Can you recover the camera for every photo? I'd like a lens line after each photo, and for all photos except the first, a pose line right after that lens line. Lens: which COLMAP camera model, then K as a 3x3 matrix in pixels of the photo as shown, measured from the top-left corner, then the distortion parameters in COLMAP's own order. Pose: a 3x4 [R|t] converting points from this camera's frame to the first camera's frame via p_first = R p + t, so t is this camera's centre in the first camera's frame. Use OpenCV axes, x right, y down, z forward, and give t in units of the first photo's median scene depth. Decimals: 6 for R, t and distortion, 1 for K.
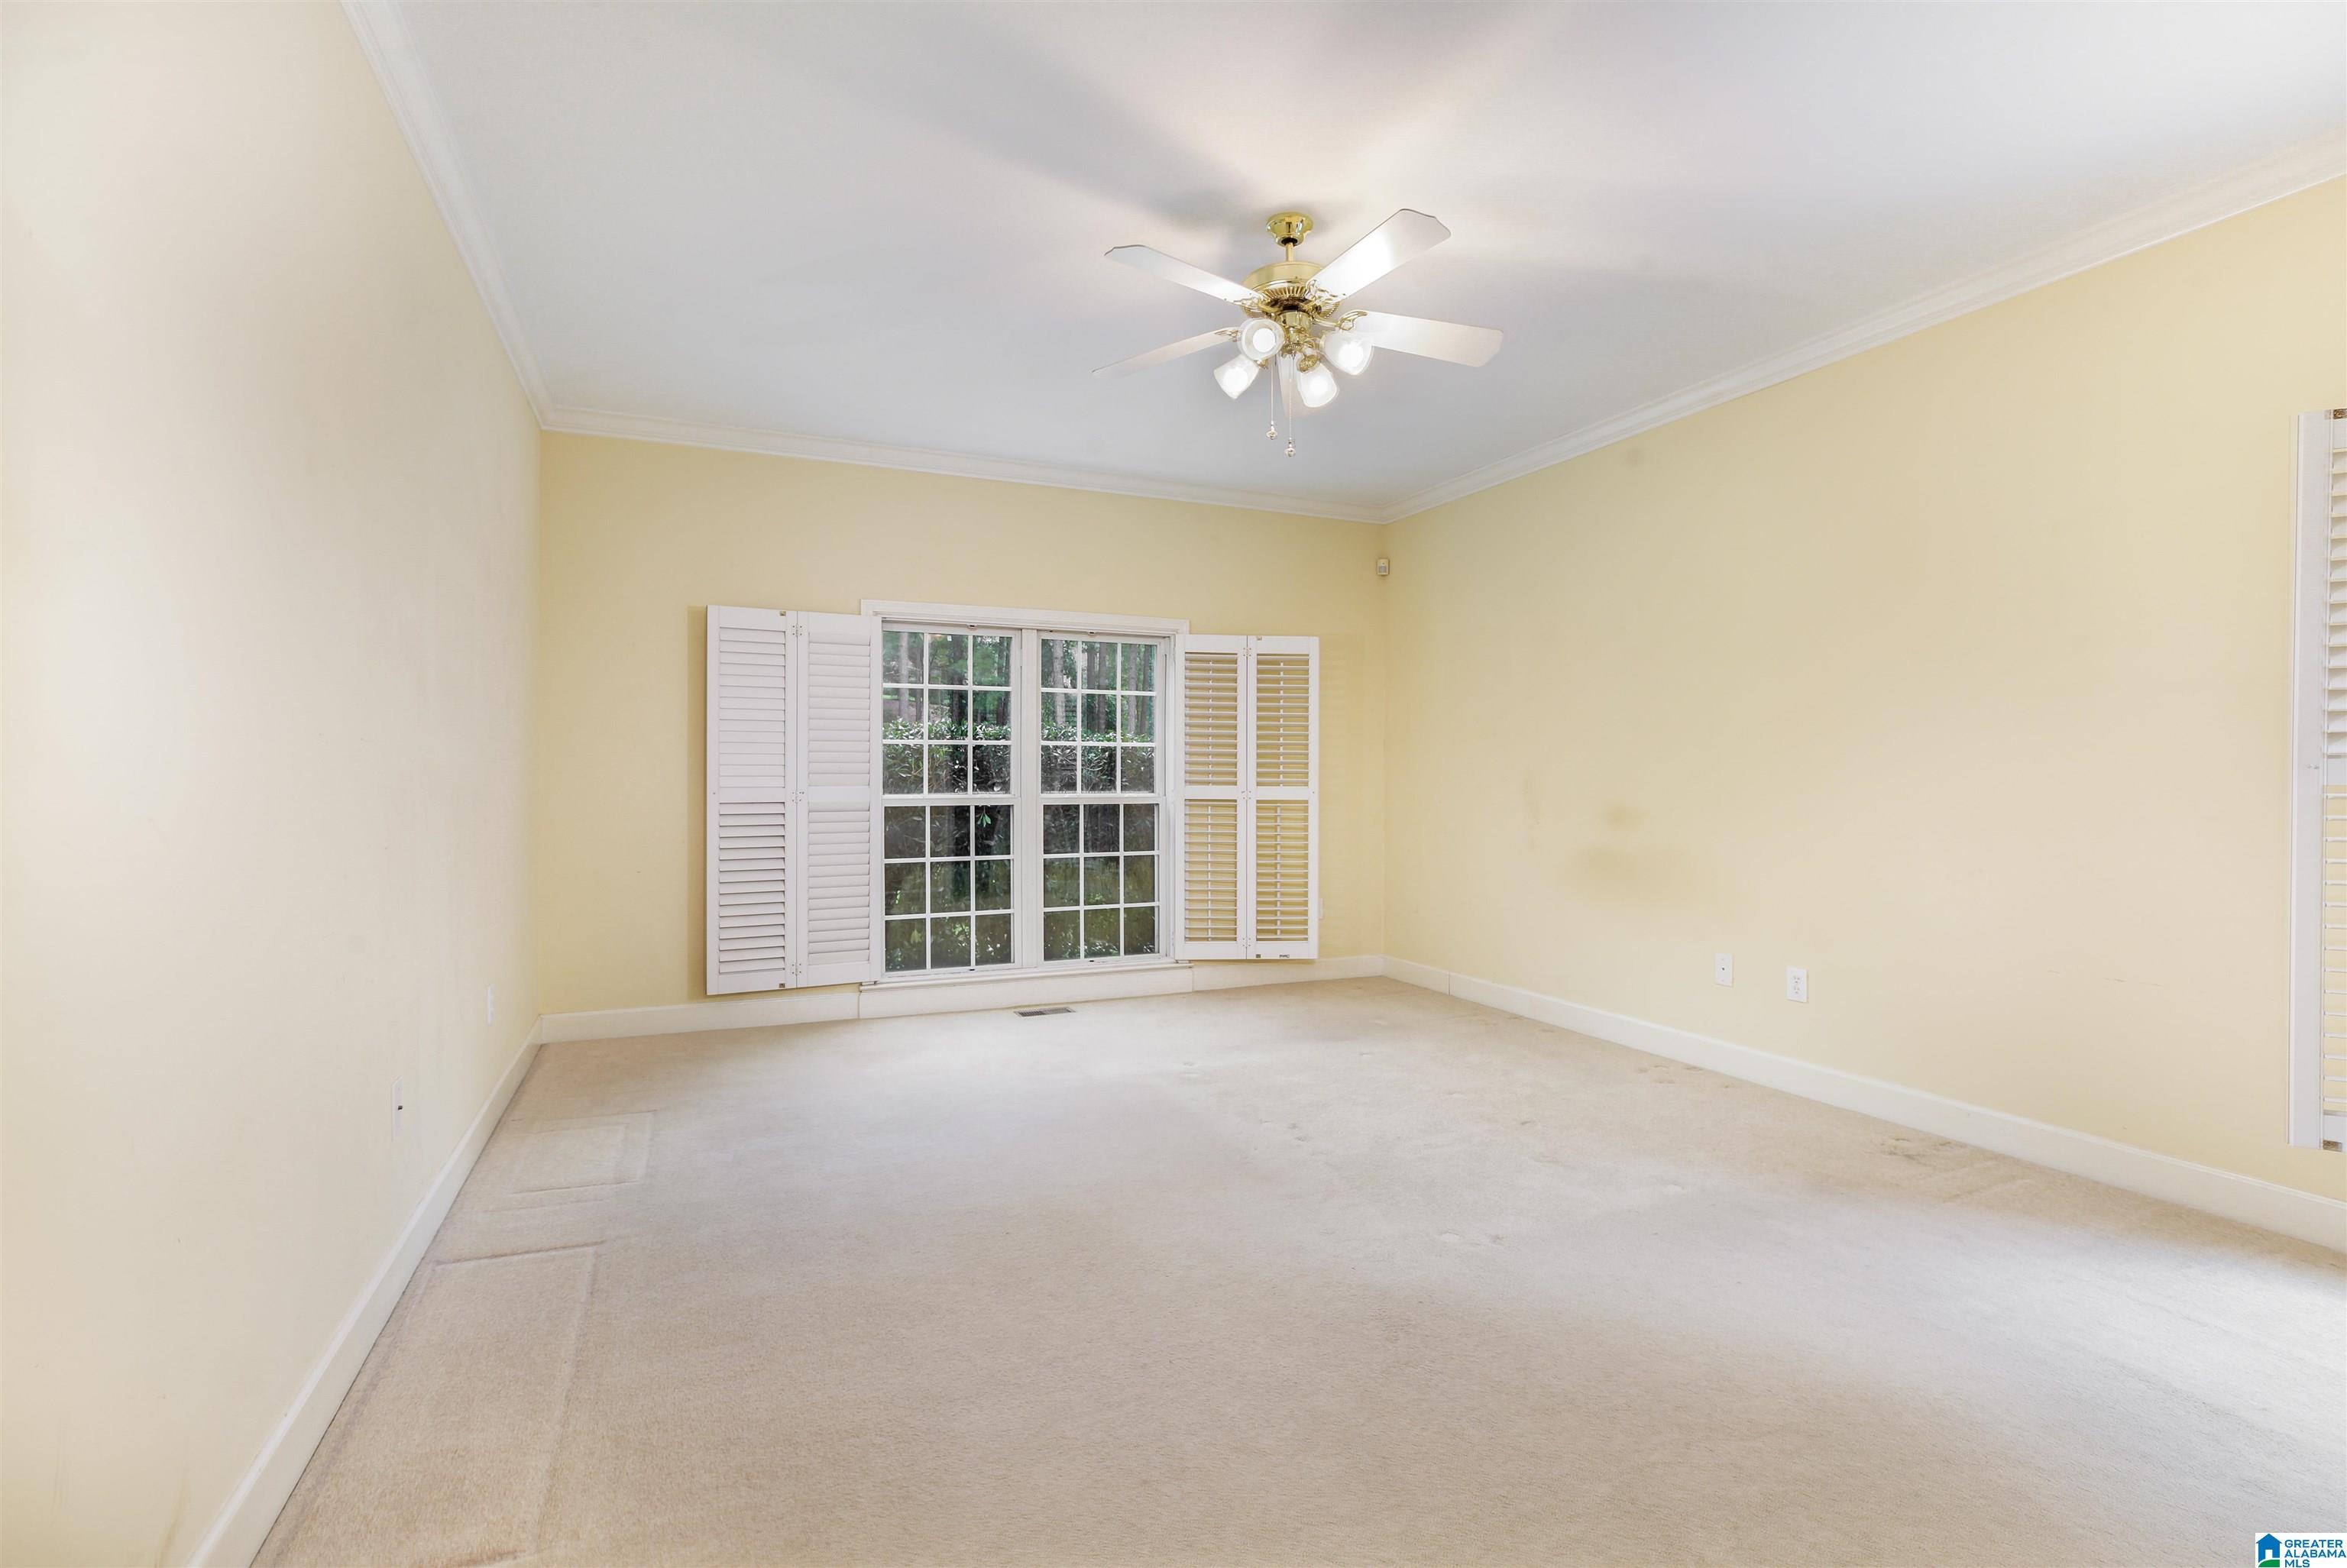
lens RADIAL K [[1080.0, 0, 1179.8], [0, 1080.0, 790.9], [0, 0, 1]] dist [-0.036292, 0.009321]
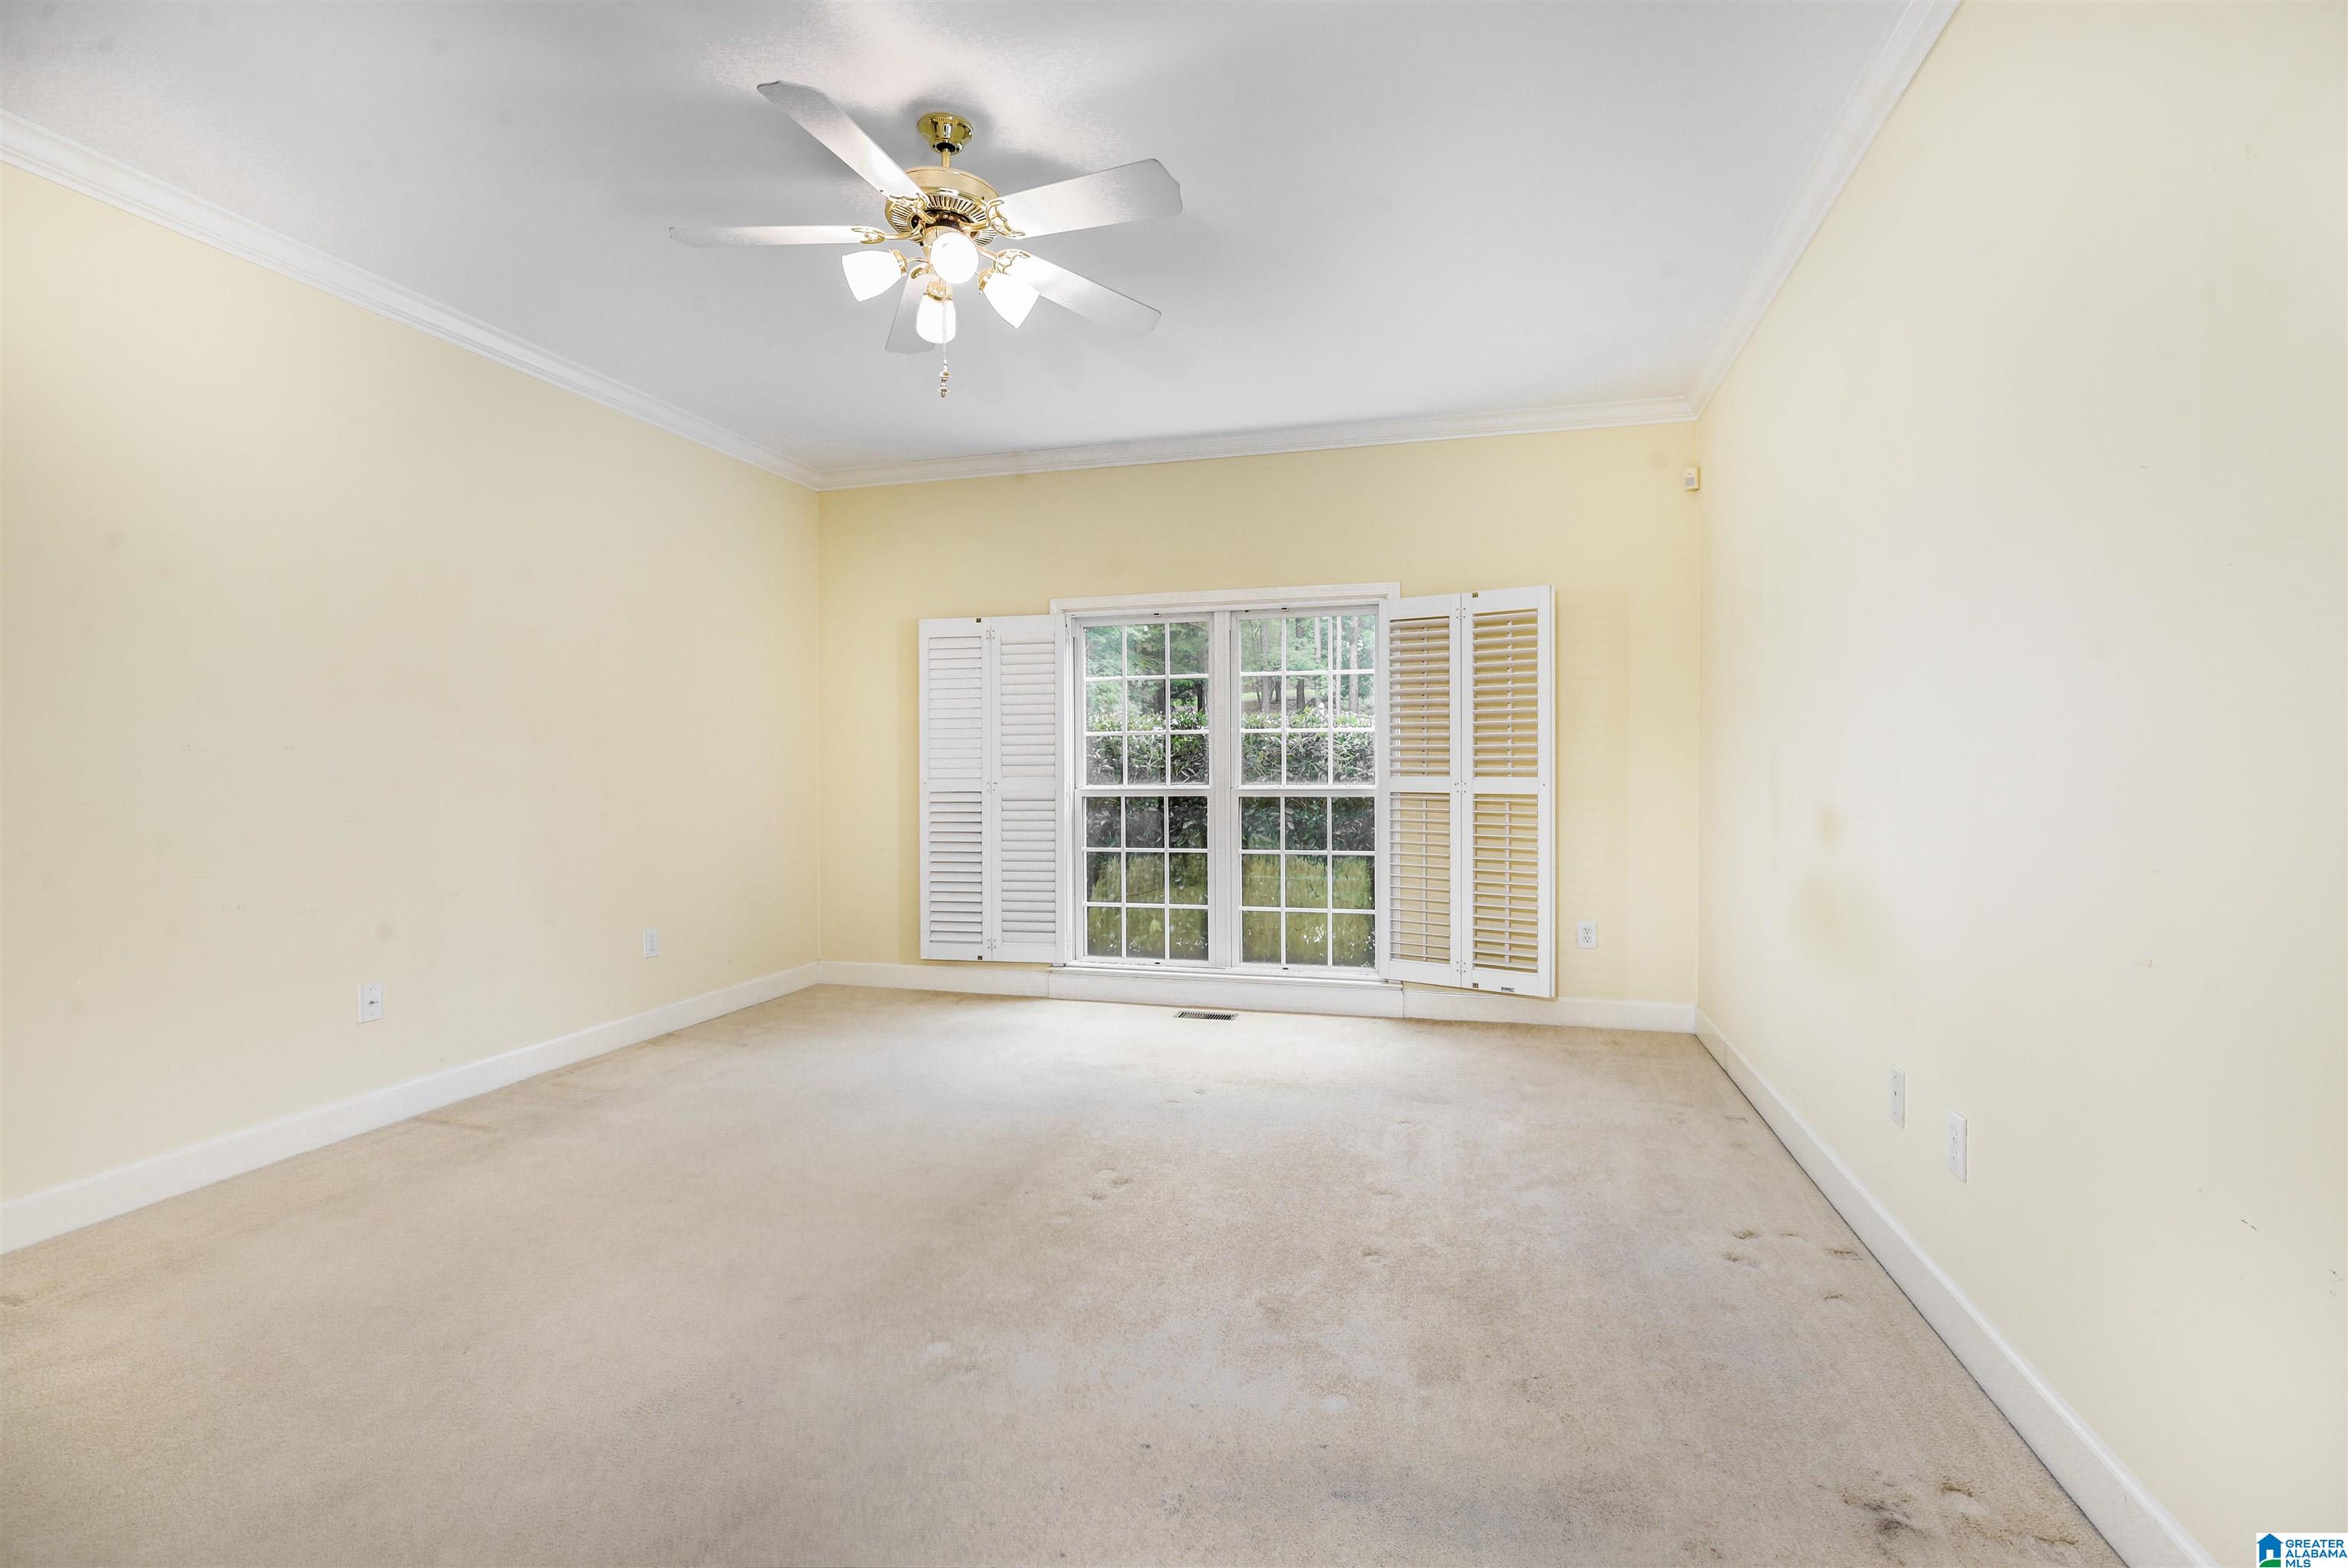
lens RADIAL K [[1080.5, 0, 1180.3], [0, 1080.5, 791.0], [0, 0, 1]] dist [-0.036292, 0.009321]
pose [[0.774189, 0.007863, -0.632906, 0.425436], [-0.001866, 0.999947, 0.010141, -0.001613], [0.632952, -0.006670, 0.774162, 0.236035]]
